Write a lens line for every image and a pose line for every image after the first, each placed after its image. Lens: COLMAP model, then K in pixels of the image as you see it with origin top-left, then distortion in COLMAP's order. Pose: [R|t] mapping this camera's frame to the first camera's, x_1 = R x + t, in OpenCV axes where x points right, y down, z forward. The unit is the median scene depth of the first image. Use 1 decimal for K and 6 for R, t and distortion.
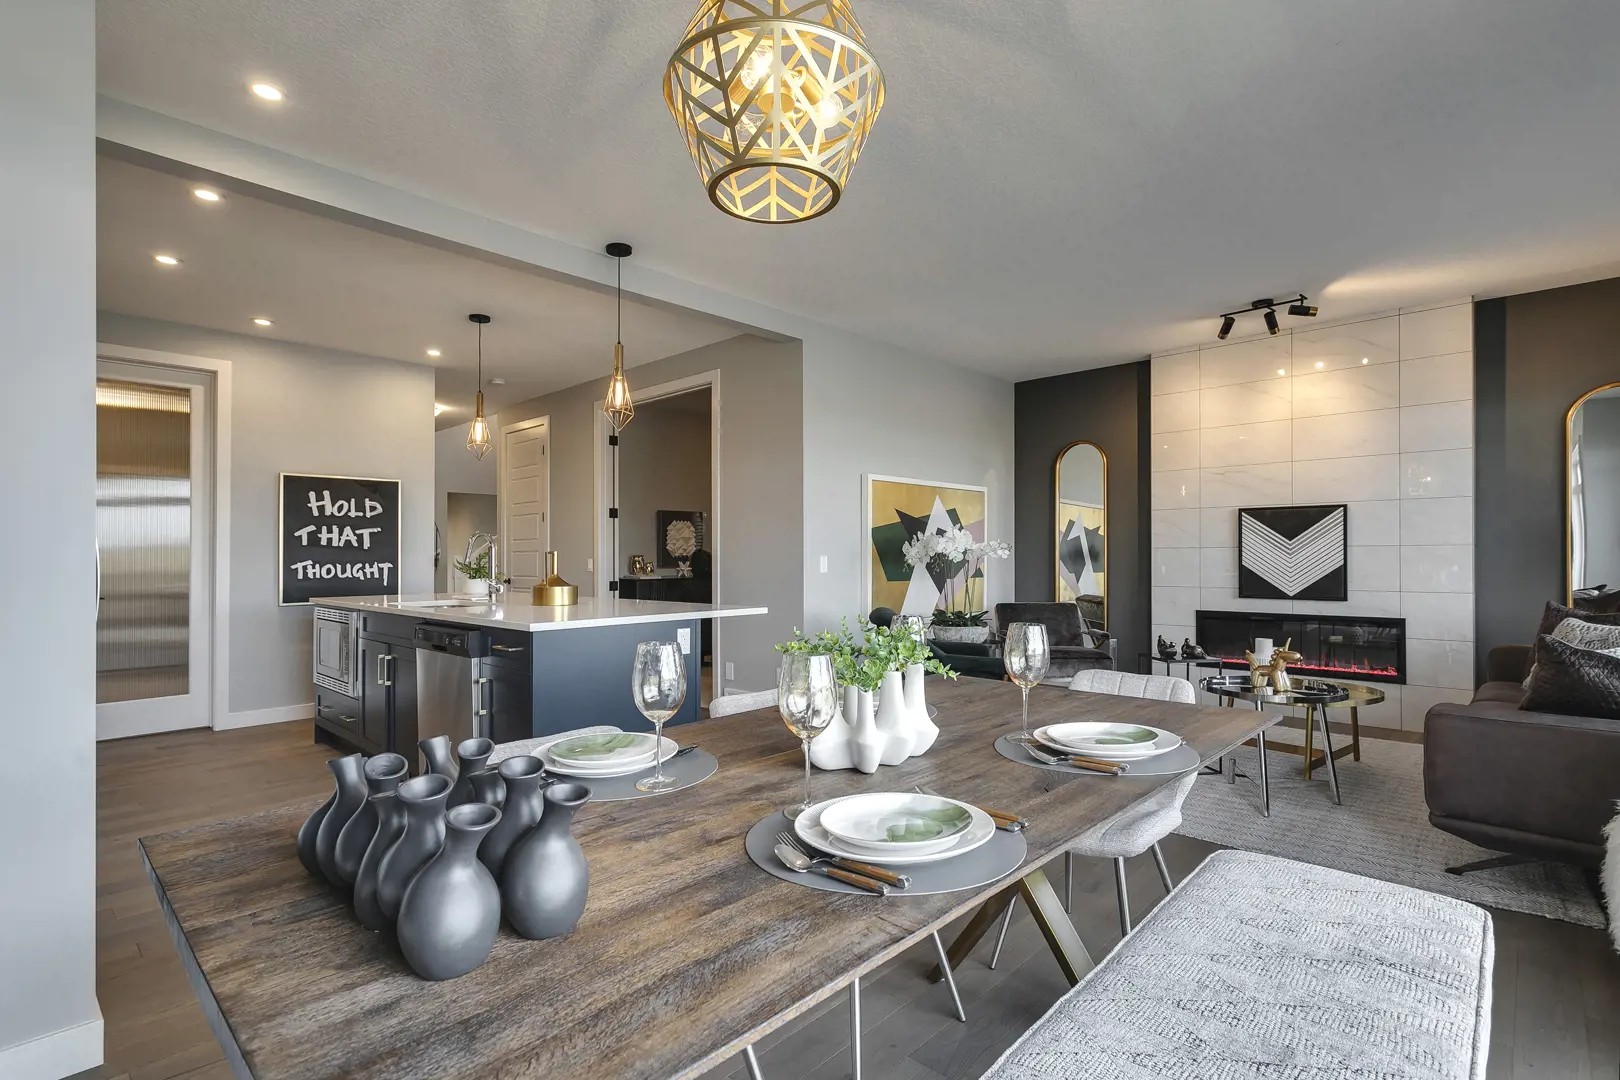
lens RADIAL K [[744.9, 0, 818.4], [0, 744.9, 553.0], [0, 0, 1]] dist [0.001236, -0.000015]
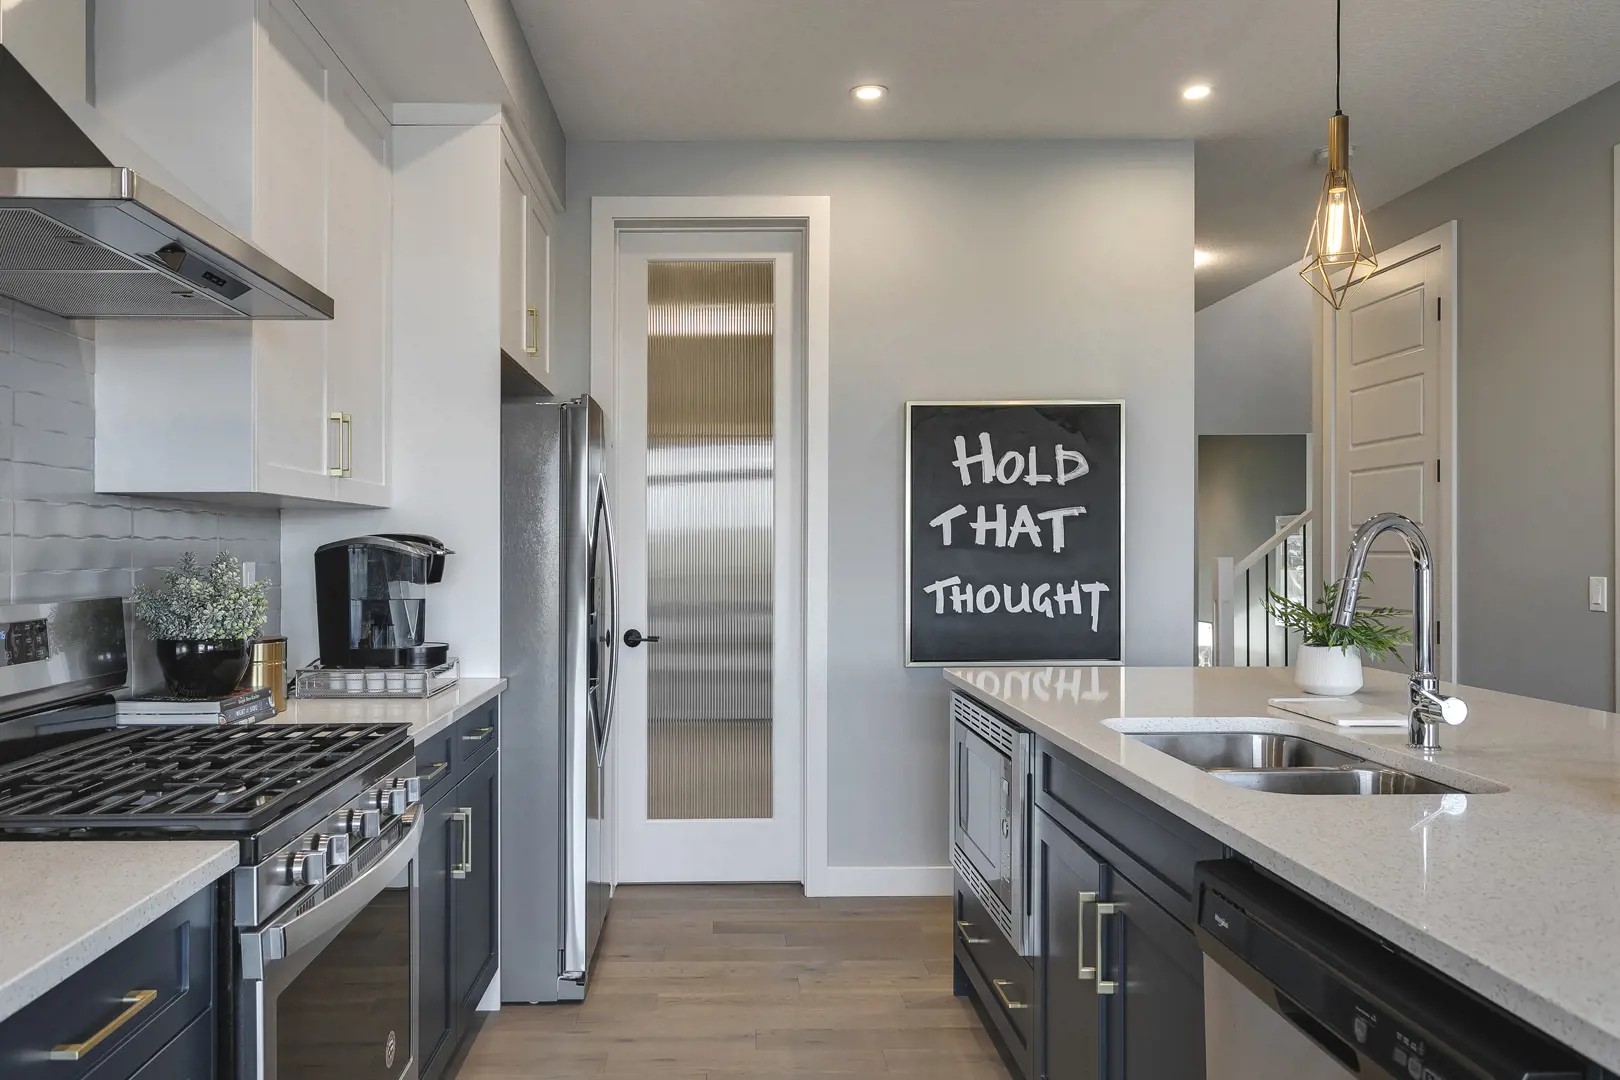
lens RADIAL K [[1160.5, 0, 743.3], [0, 1160.5, 542.3], [0, 0, 1]] dist [-0.005551, -0.001264]
pose [[0.683663, 0.000112, -0.729797, -0.217577], [0.001773, 0.999997, 0.001814, -0.013913], [0.729795, -0.002534, 0.683661, 0.370476]]
